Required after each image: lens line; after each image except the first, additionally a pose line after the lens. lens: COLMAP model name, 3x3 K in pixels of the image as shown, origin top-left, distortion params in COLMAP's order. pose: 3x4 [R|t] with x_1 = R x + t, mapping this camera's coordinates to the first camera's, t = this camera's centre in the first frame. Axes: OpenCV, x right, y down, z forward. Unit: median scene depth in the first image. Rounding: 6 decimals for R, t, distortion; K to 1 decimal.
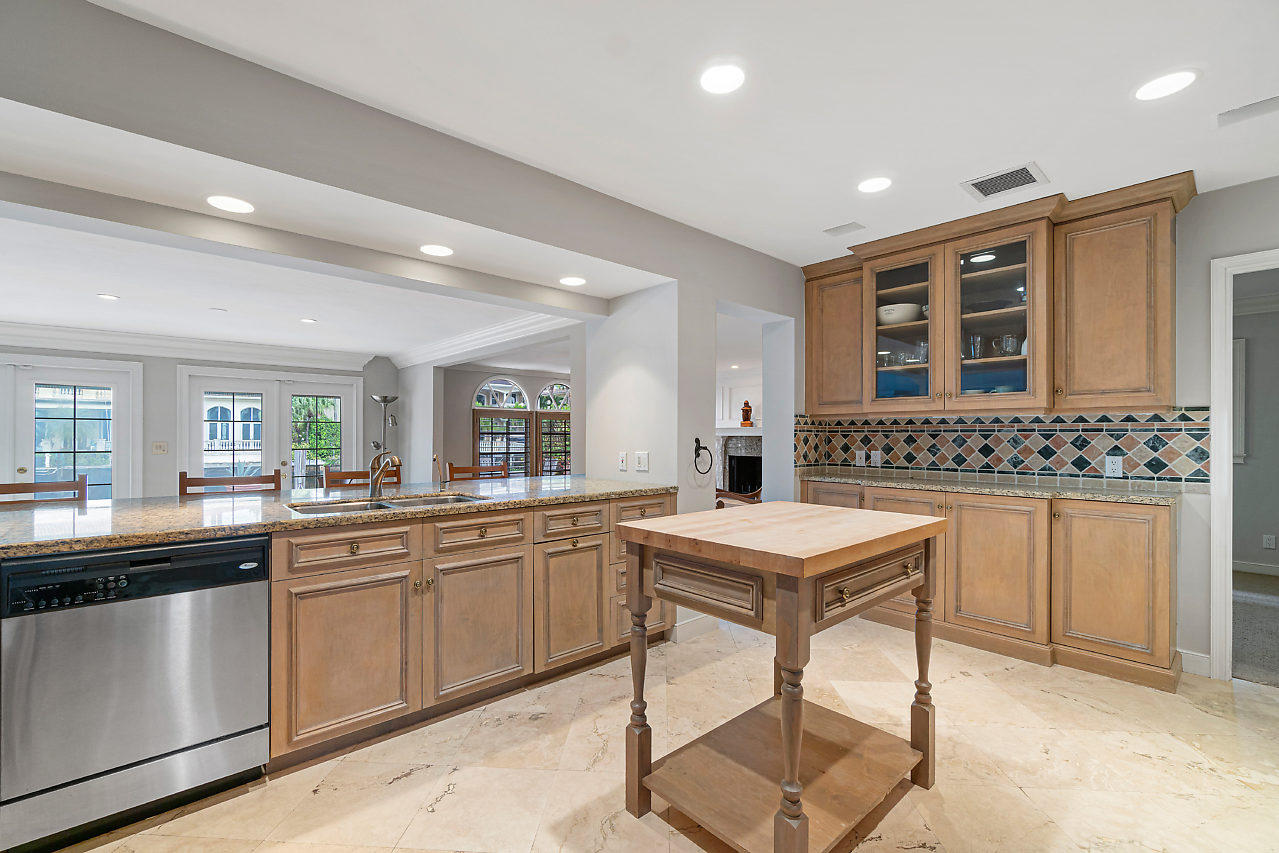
lens RADIAL K [[564.0, 0, 611.2], [0, 564.0, 442.0], [0, 0, 1]] dist [-0.004603, 0.001688]
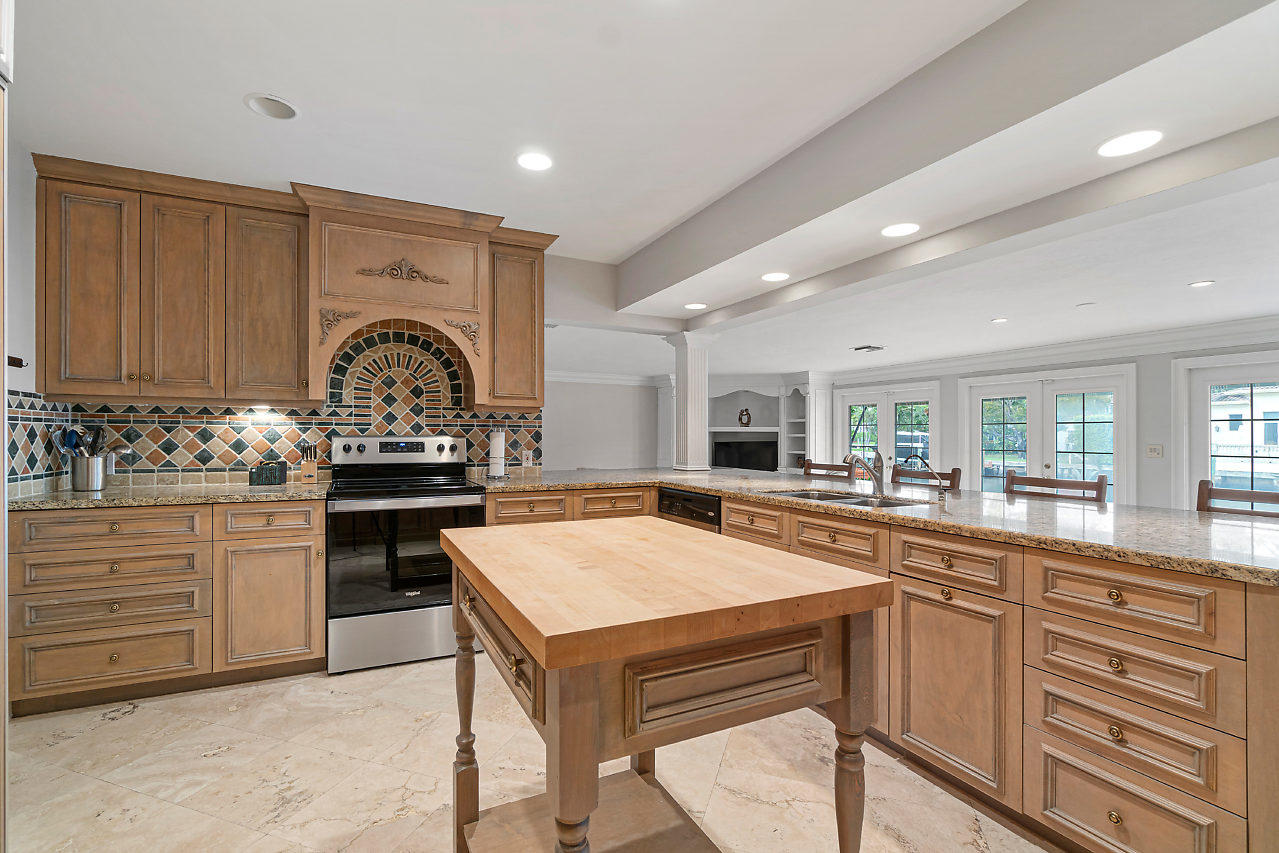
lens RADIAL K [[564.0, 0, 618.9], [0, 564.0, 418.4], [0, 0, 1]] dist [-0.004603, 0.001688]
pose [[-0.270876, -0.034283, -0.962004, 0.539779], [-0.017586, 0.999375, -0.030663, 0.000184], [0.962454, 0.008612, -0.271310, 0.644768]]
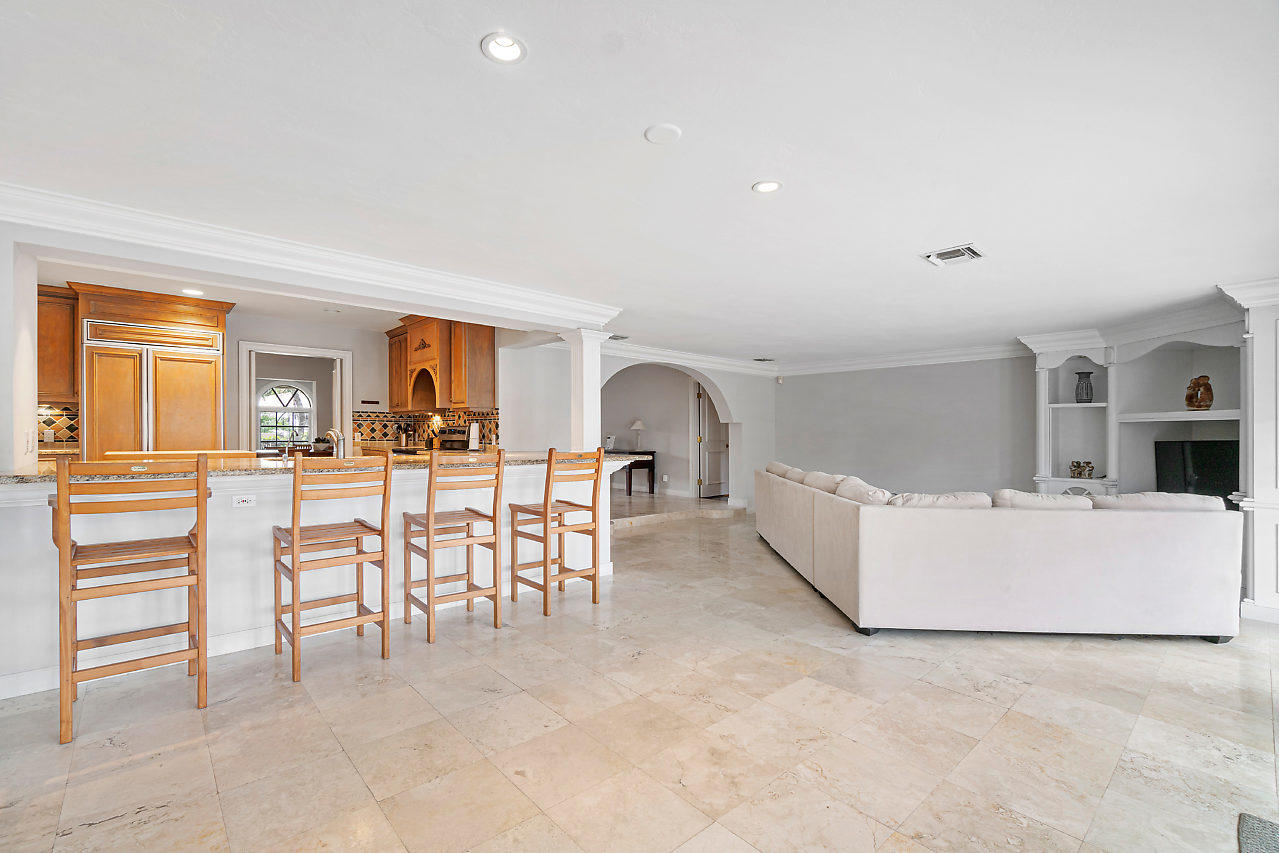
lens RADIAL K [[537.7, 0, 619.1], [0, 537.7, 421.4], [0, 0, 1]] dist [-0.003449, -0.000246]
pose [[-0.999925, -0.012229, 0.000907, -0.843704], [-0.012236, 0.999890, -0.008398, 0.000520], [-0.000804, -0.008409, -0.999964, 1.805988]]
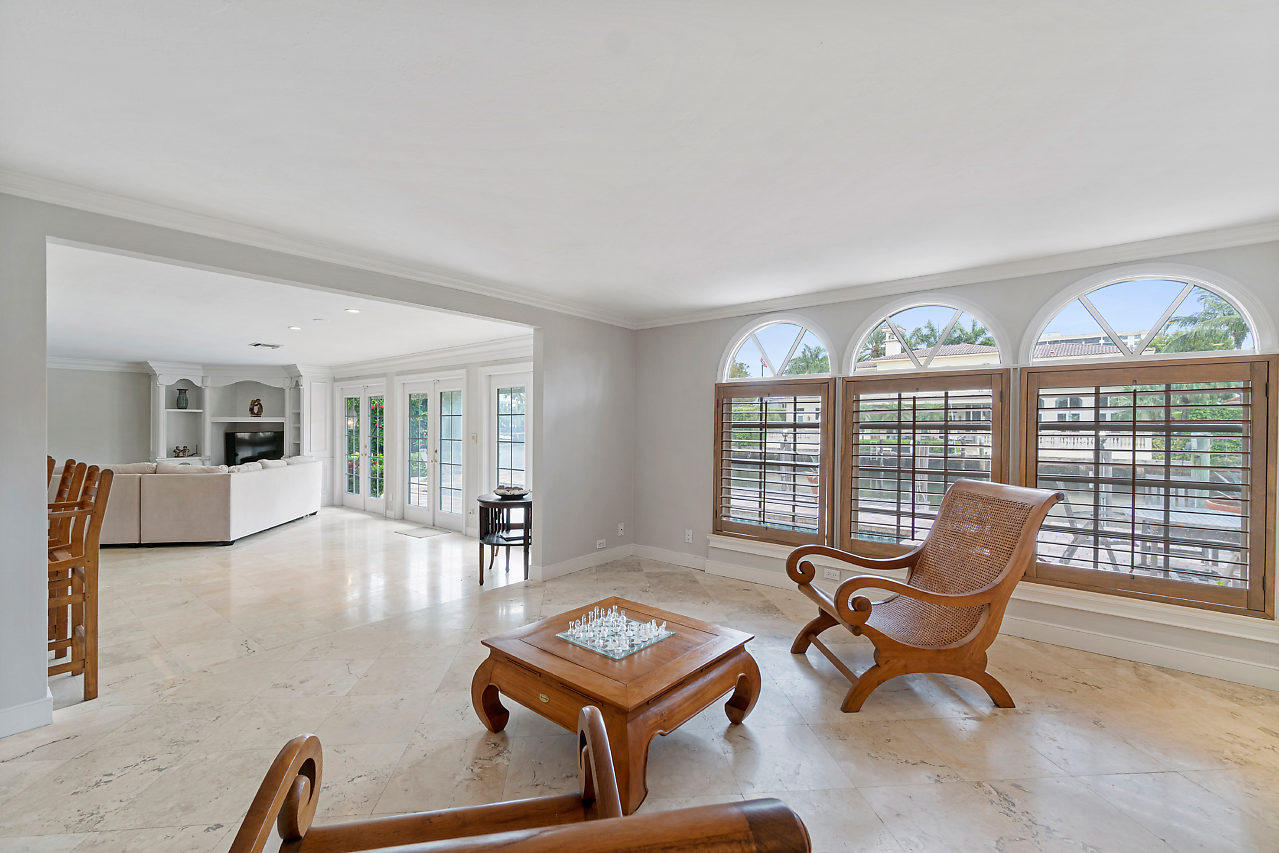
lens RADIAL K [[564.0, 0, 655.1], [0, 564.0, 432.6], [0, 0, 1]] dist [-0.004603, 0.001688]
pose [[0.169126, 0.014728, -0.985484, 0.720546], [-0.013791, 0.999826, 0.012575, -0.038840], [0.985498, 0.011464, 0.169299, 1.910594]]
